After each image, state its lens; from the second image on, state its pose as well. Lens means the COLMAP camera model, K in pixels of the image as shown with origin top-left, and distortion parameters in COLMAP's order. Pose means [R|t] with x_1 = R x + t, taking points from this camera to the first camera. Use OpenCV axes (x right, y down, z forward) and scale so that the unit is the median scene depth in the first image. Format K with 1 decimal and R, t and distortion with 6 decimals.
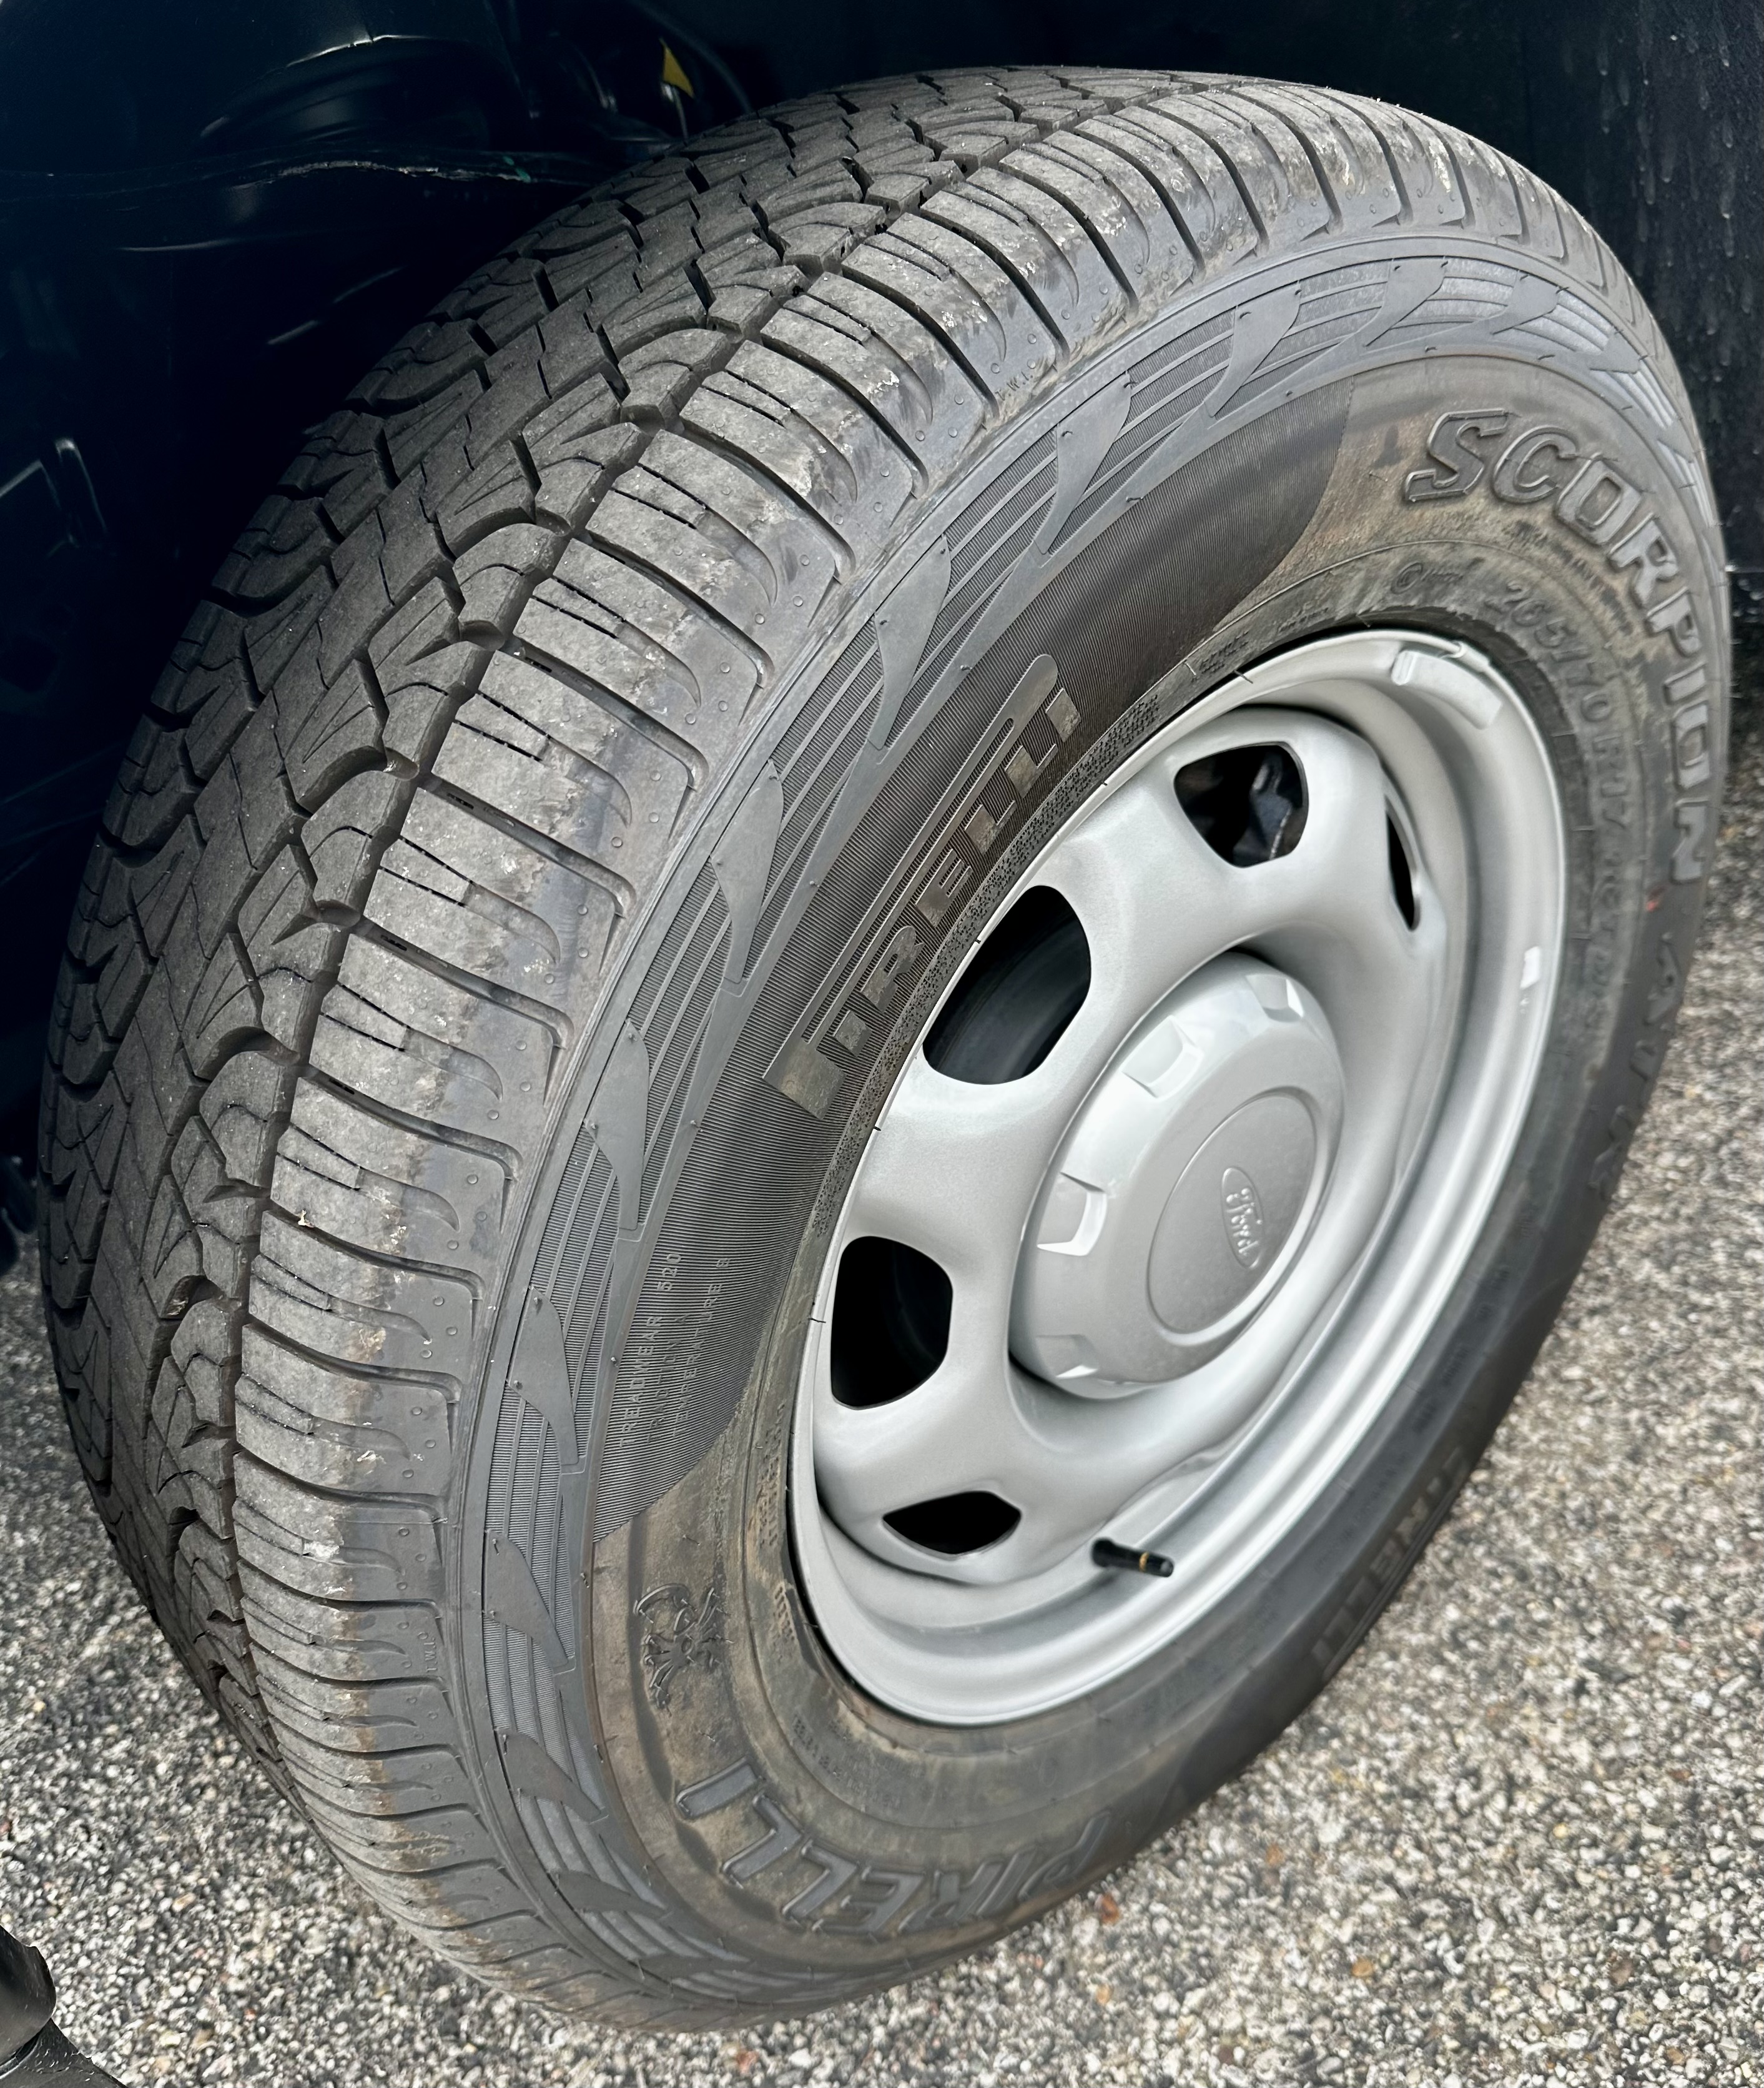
lens RADIAL K [[1601.8, 0, 884.5], [0, 1601.8, 1045.1], [0, 0, 1]] dist [-0.011145, -0.006602]
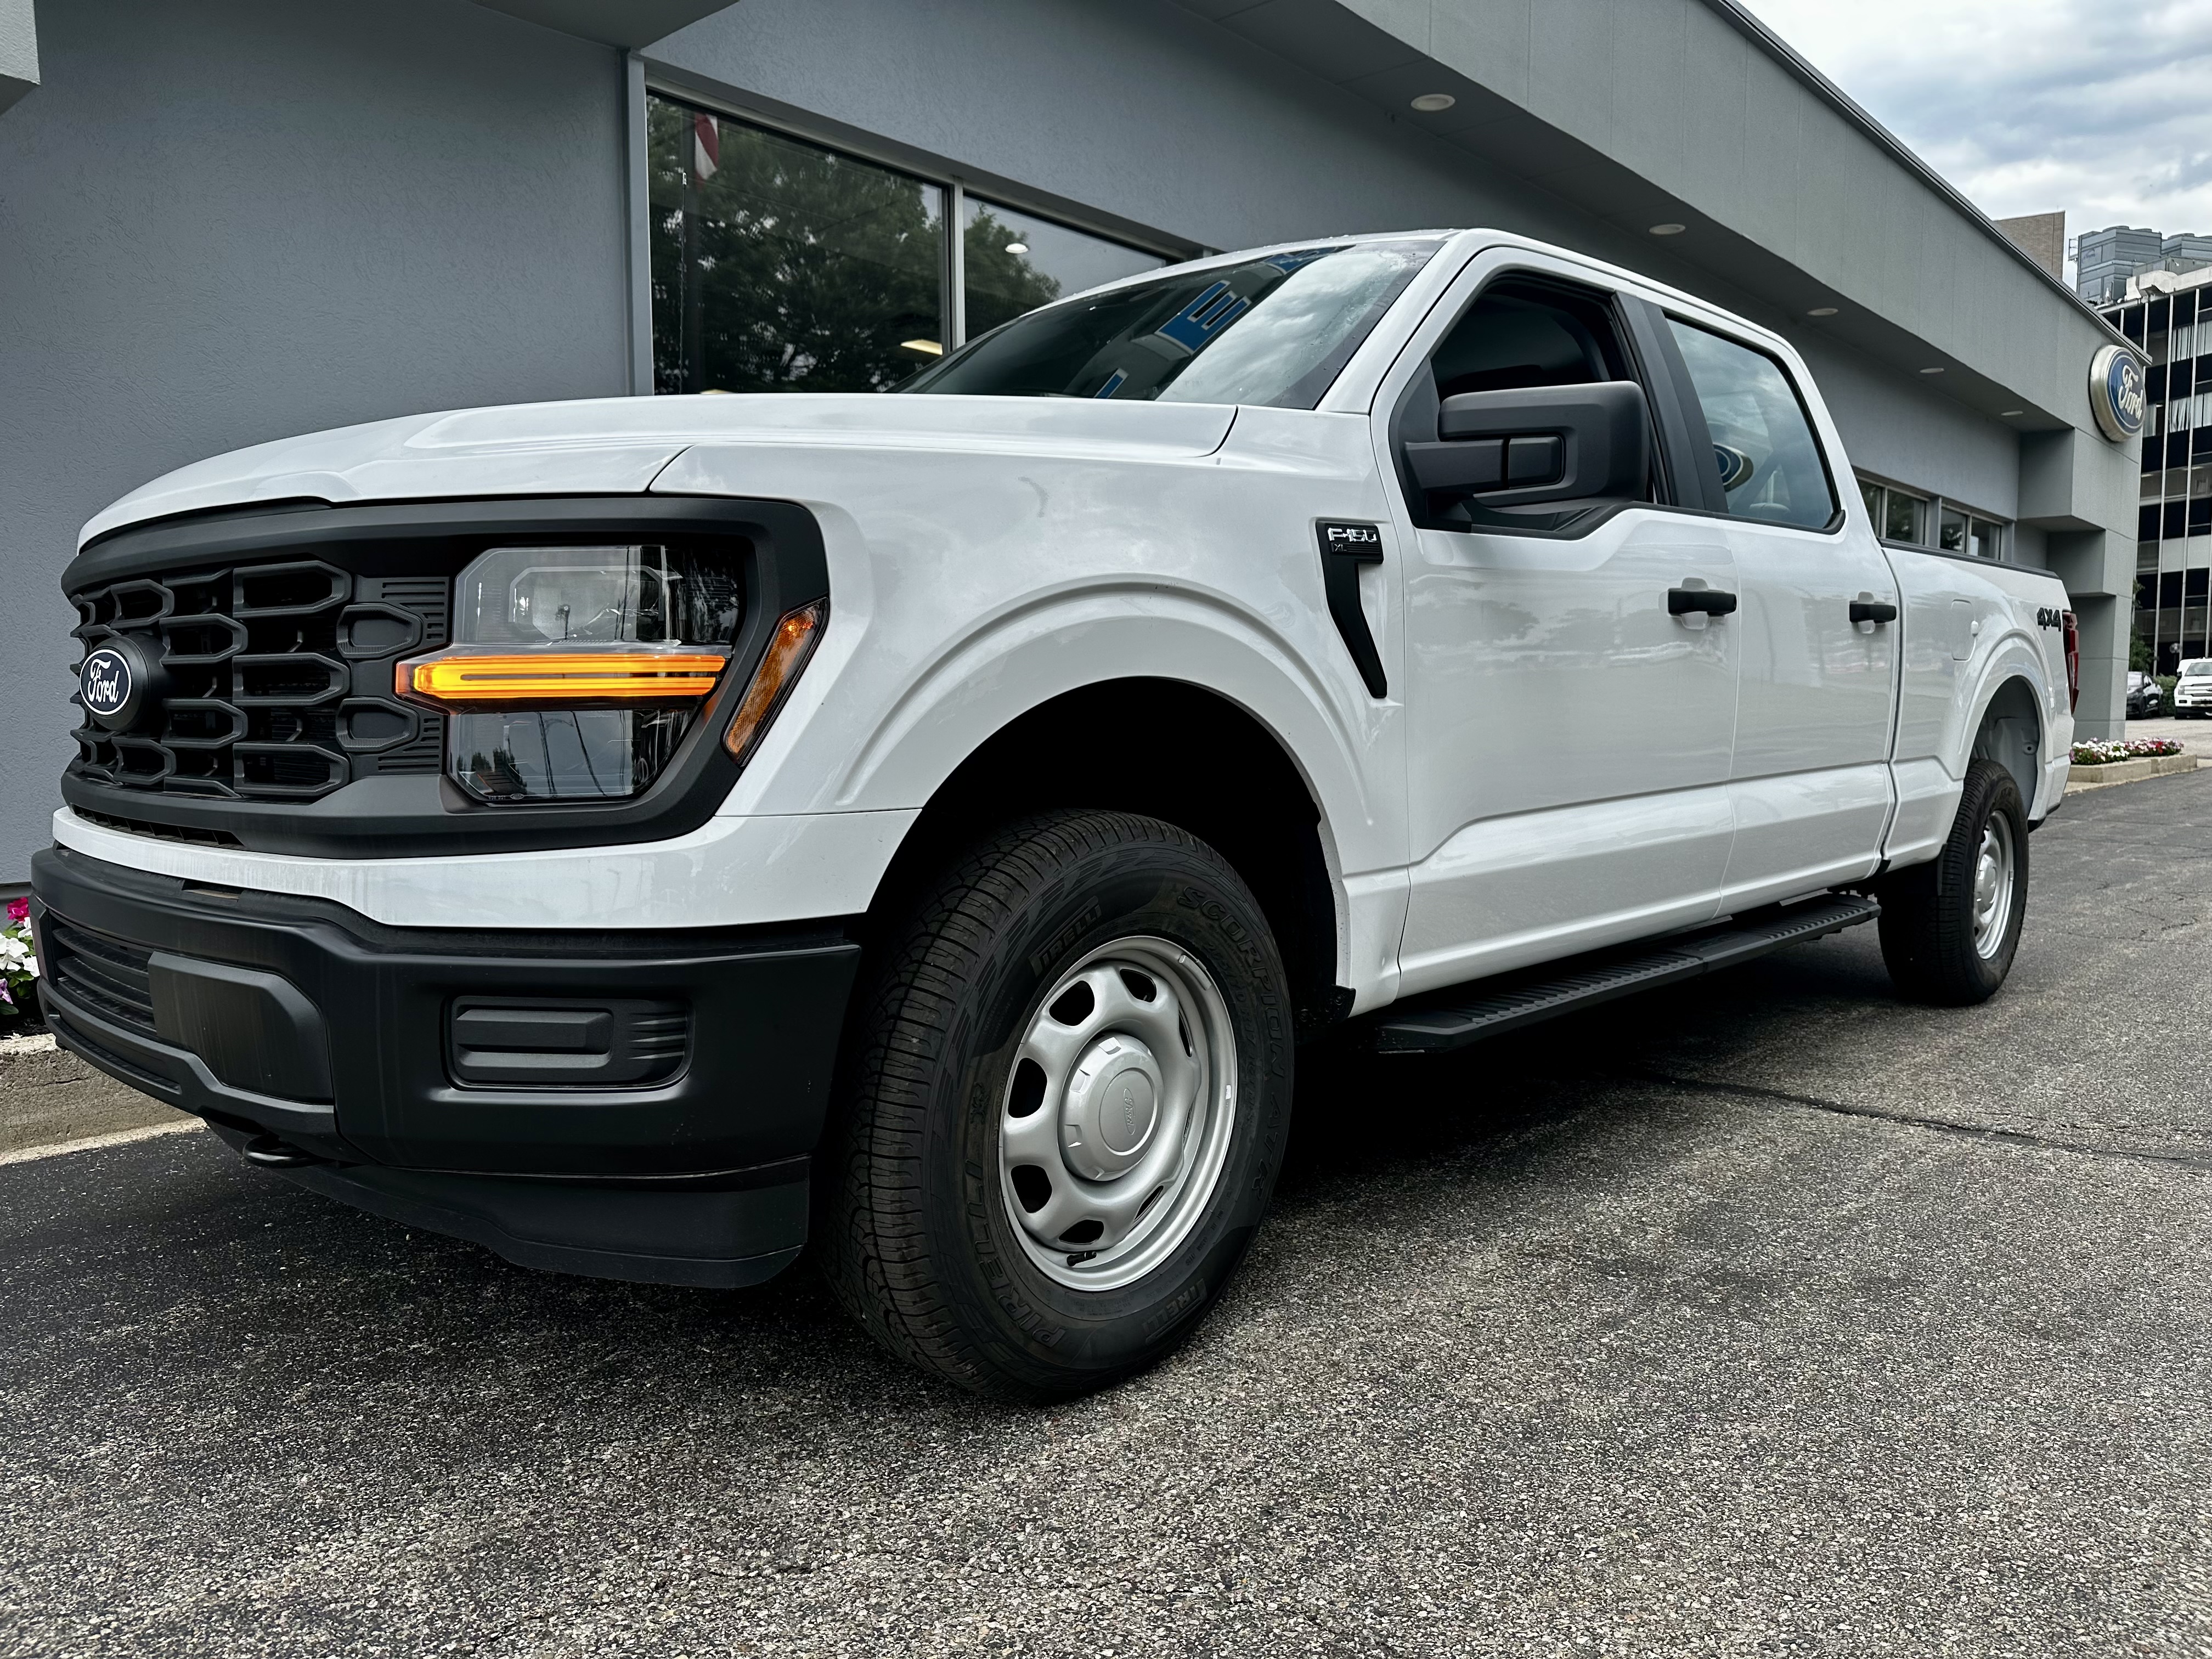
lens RADIAL K [[1666.3, 0, 1117.8], [0, 1666.3, 825.2], [0, 0, 1]] dist [0.024909, -0.023607]
pose [[0.975985, 0.184889, 0.115192, -0.358548], [-0.081415, 0.800073, -0.594353, 2.028266], [-0.202051, 0.570701, 0.795912, -2.472296]]
